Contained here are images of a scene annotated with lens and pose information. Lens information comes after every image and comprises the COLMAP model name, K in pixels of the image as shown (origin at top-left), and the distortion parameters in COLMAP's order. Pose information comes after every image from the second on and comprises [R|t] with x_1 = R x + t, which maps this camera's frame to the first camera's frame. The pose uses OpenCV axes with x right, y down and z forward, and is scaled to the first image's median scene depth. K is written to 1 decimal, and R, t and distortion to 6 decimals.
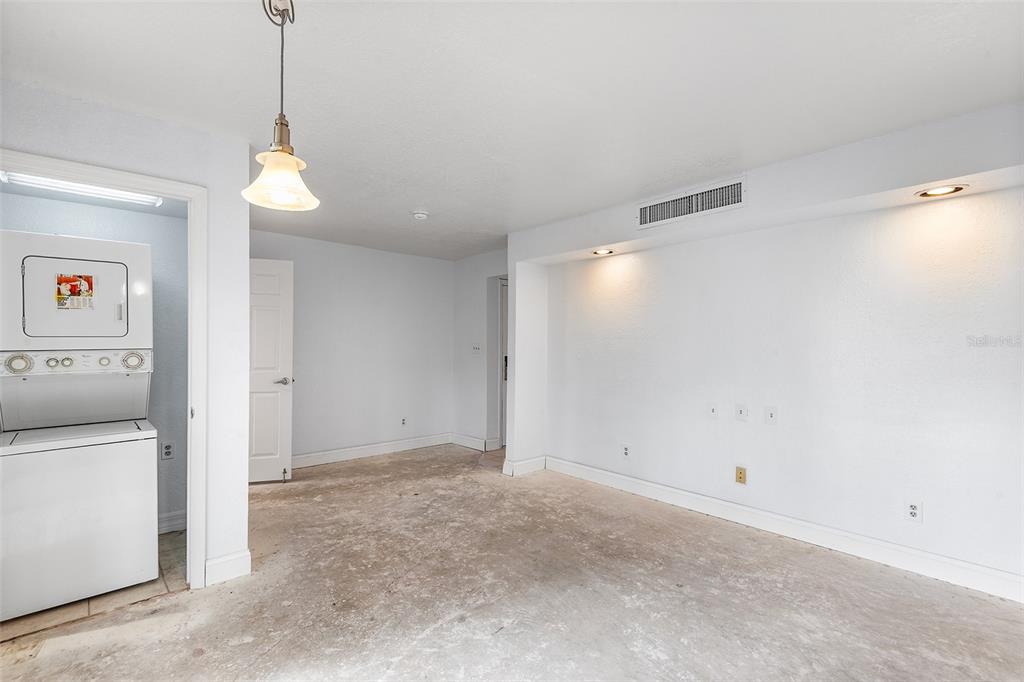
lens RADIAL K [[465.8, 0, 515.7], [0, 465.8, 344.4], [0, 0, 1]] dist [0.026836, -0.014204]
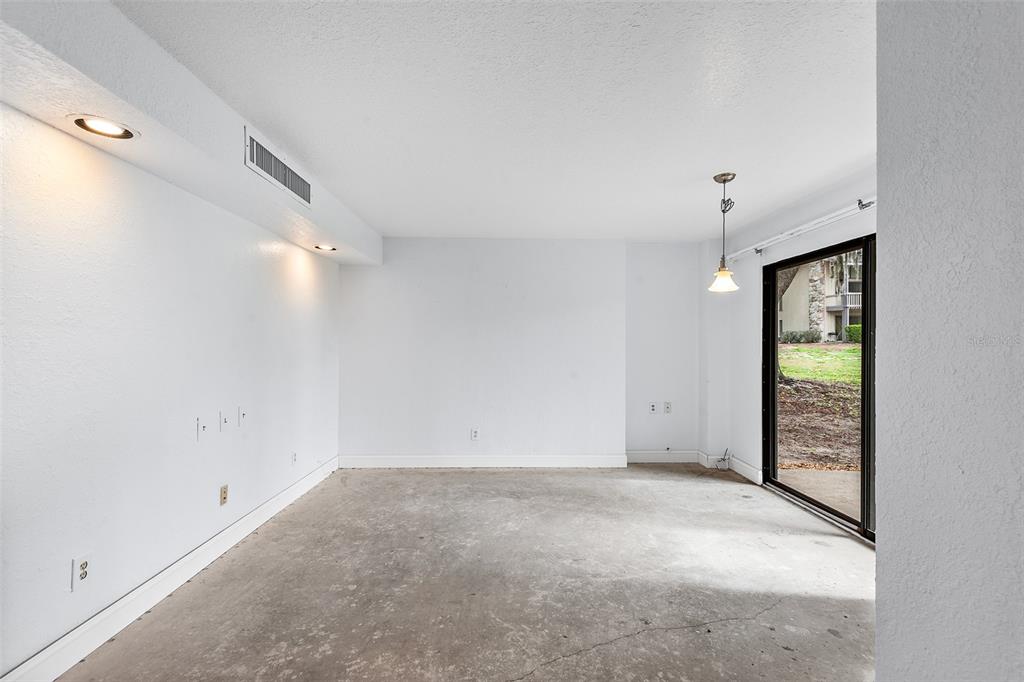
lens RADIAL K [[465.8, 0, 506.2], [0, 465.8, 340.5], [0, 0, 1]] dist [0.026836, -0.014204]
pose [[-0.743415, -0.003281, 0.668822, -0.558590], [-0.010744, 0.999918, -0.007036, 0.000254], [-0.668744, -0.012417, -0.743389, 1.548569]]
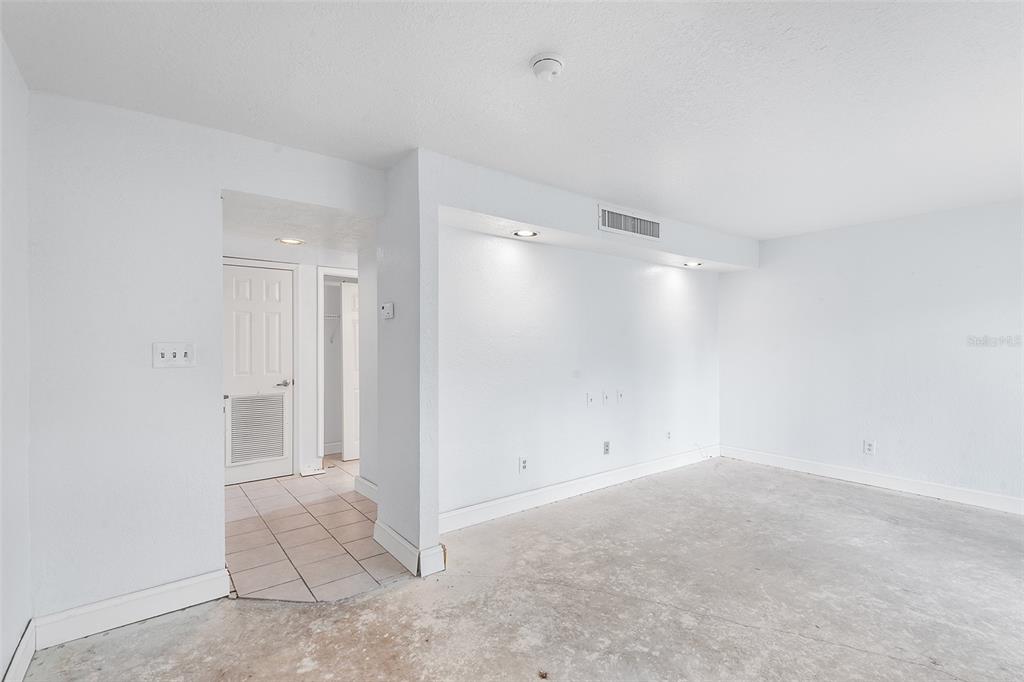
lens RADIAL K [[465.8, 0, 512.8], [0, 465.8, 337.8], [0, 0, 1]] dist [0.026836, -0.014204]
pose [[0.078933, 0.003897, 0.996872, -0.935357], [-0.003500, 0.999987, -0.003632, -0.010849], [-0.996874, -0.003203, 0.078946, 1.378451]]
